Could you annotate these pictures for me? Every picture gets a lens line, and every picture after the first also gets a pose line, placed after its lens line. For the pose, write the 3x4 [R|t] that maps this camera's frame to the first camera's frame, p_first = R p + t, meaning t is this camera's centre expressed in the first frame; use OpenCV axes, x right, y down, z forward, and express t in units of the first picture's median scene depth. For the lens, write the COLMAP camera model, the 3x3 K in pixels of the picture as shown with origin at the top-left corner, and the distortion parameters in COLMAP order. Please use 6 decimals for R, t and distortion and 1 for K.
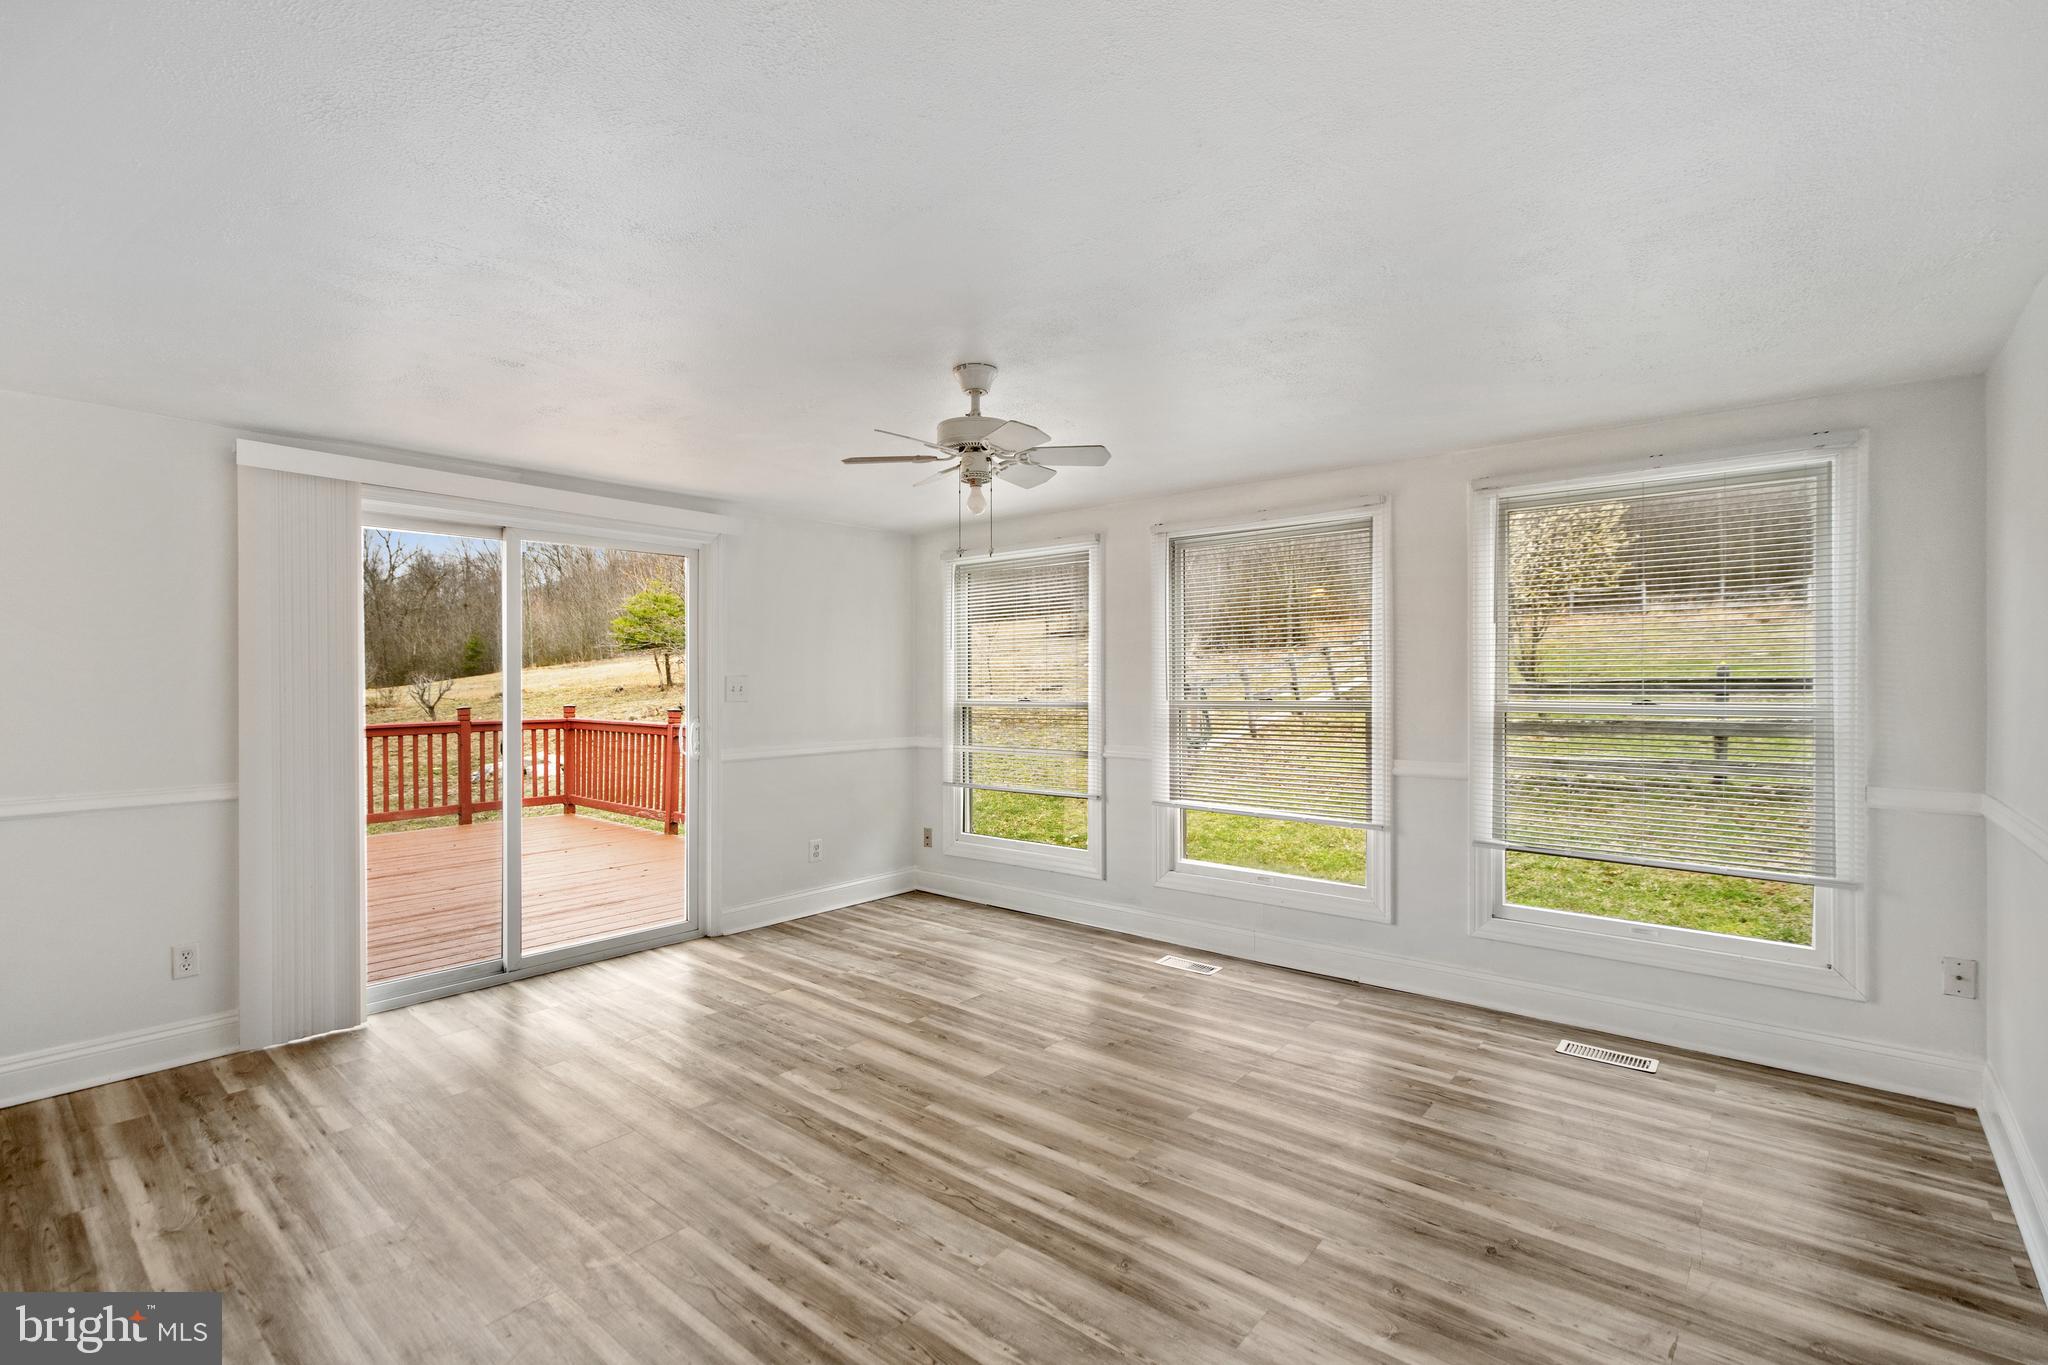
lens RADIAL K [[943.2, 0, 1024.0], [0, 943.2, 682.5], [0, 0, 1]] dist [-0.000545, -0.000630]
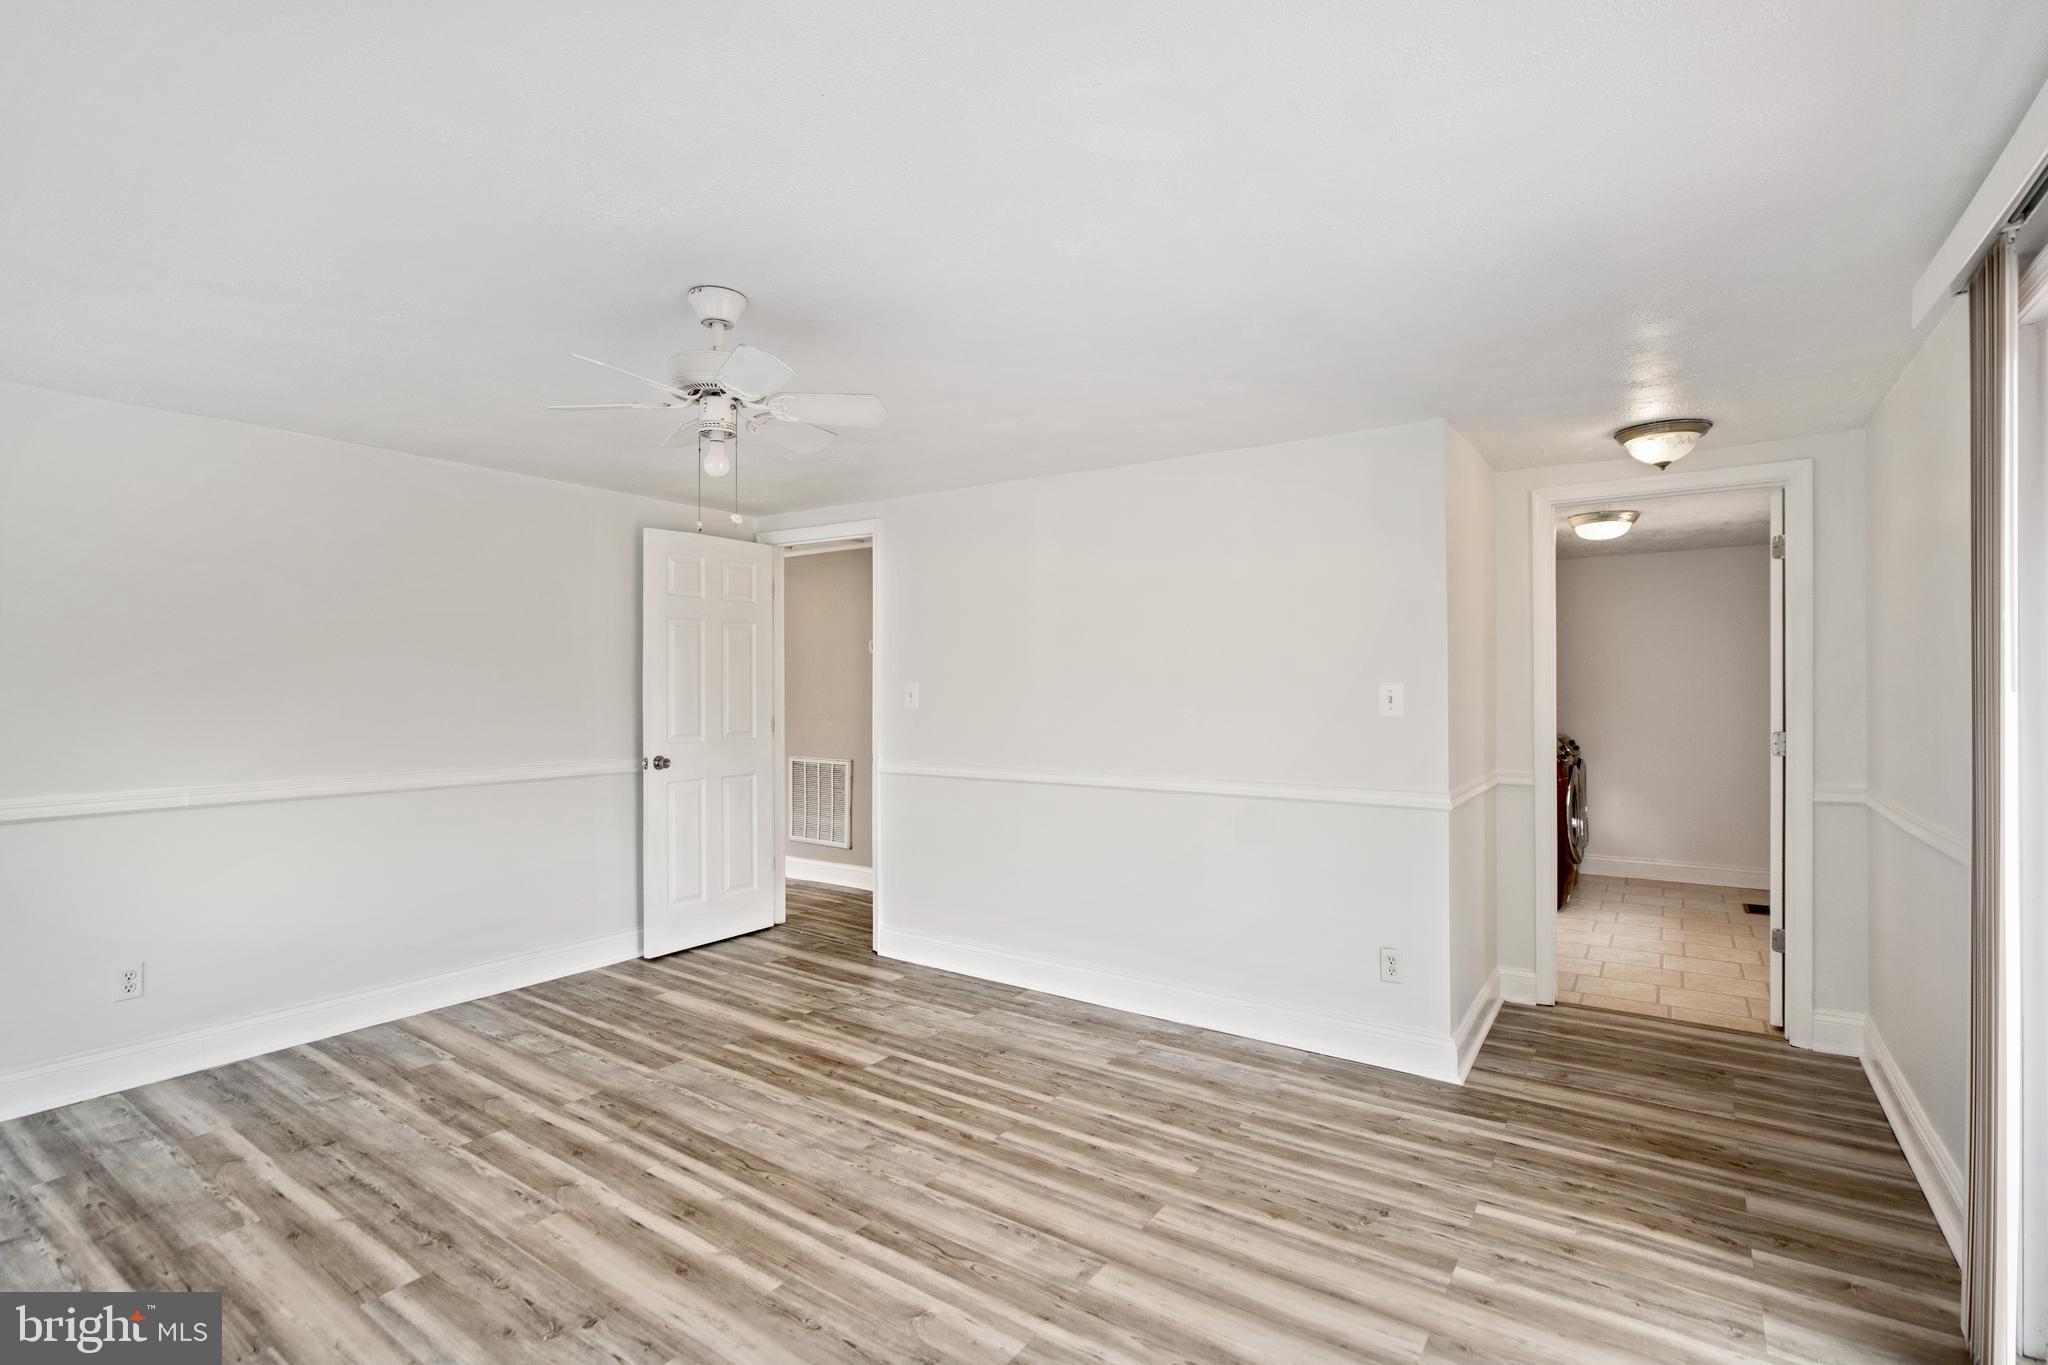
lens RADIAL K [[943.2, 0, 1024.0], [0, 943.2, 682.5], [0, 0, 1]] dist [-0.000545, -0.000630]
pose [[-0.994357, 0.002731, -0.106053, -0.252672], [0.002779, 0.999996, -0.000310, -0.004477], [0.106052, -0.000603, -0.994360, 2.051366]]
